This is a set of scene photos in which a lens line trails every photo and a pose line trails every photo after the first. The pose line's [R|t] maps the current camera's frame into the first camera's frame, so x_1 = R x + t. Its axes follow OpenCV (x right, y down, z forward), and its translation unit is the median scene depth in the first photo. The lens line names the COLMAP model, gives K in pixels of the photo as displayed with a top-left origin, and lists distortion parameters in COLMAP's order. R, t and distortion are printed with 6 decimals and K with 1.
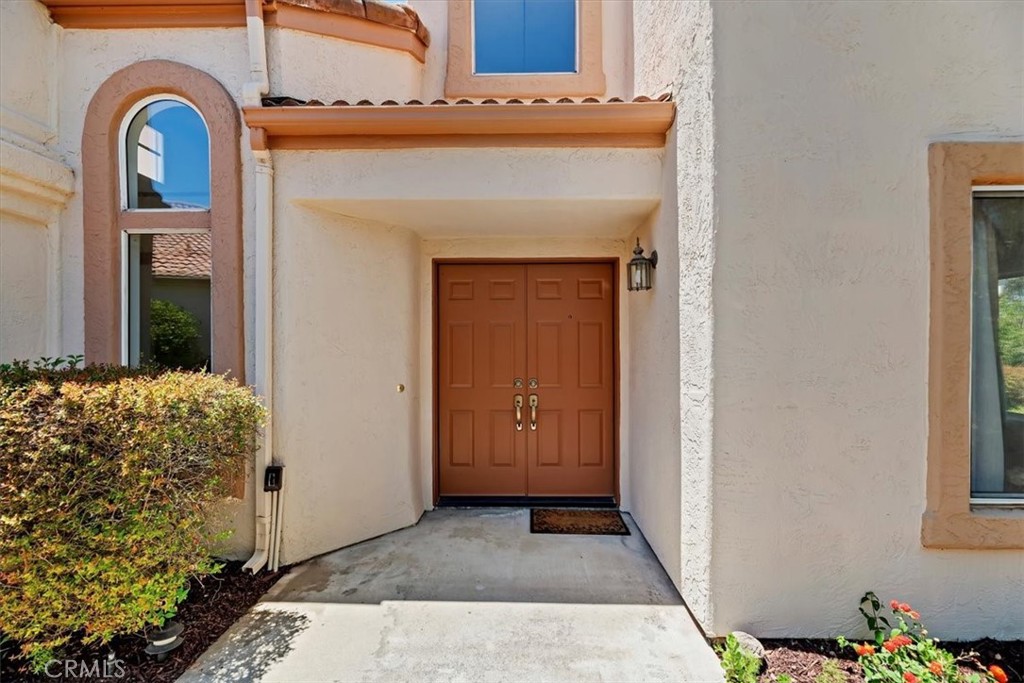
lens RADIAL K [[447.5, 0, 511.2], [0, 447.5, 347.3], [0, 0, 1]] dist [0.000259, 0.000322]
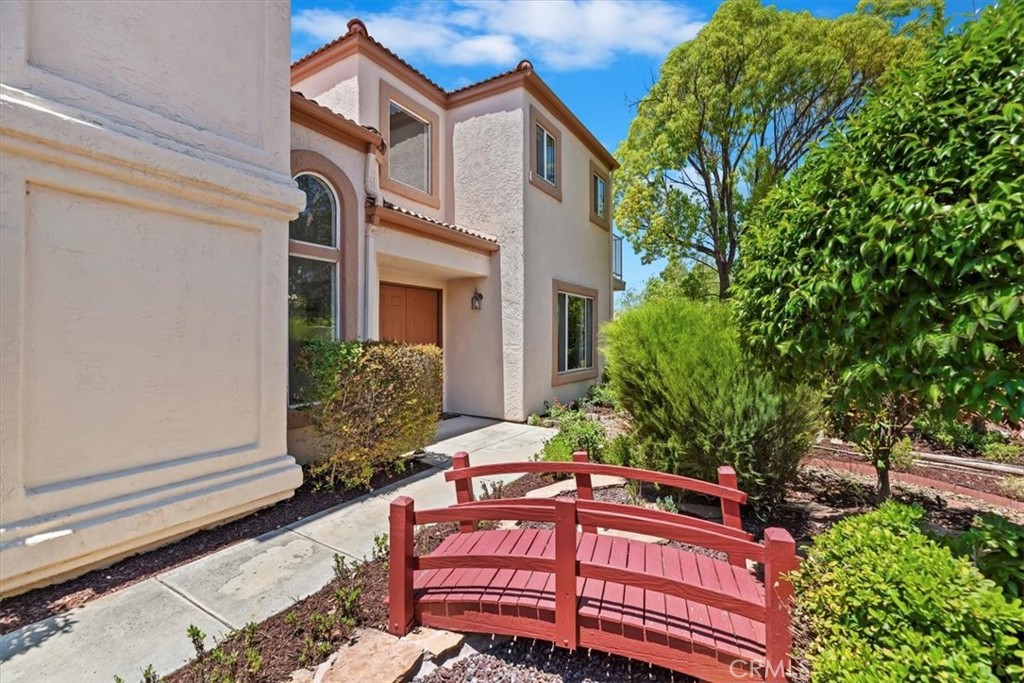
lens RADIAL K [[421.6, 0, 516.4], [0, 421.6, 341.6], [0, 0, 1]] dist [0.000299, 0.000325]
pose [[0.522895, -0.013071, 0.852297, -1.816713], [-0.003430, 0.999842, 0.017438, 0.011921], [-0.852390, -0.012042, 0.522767, -0.475123]]
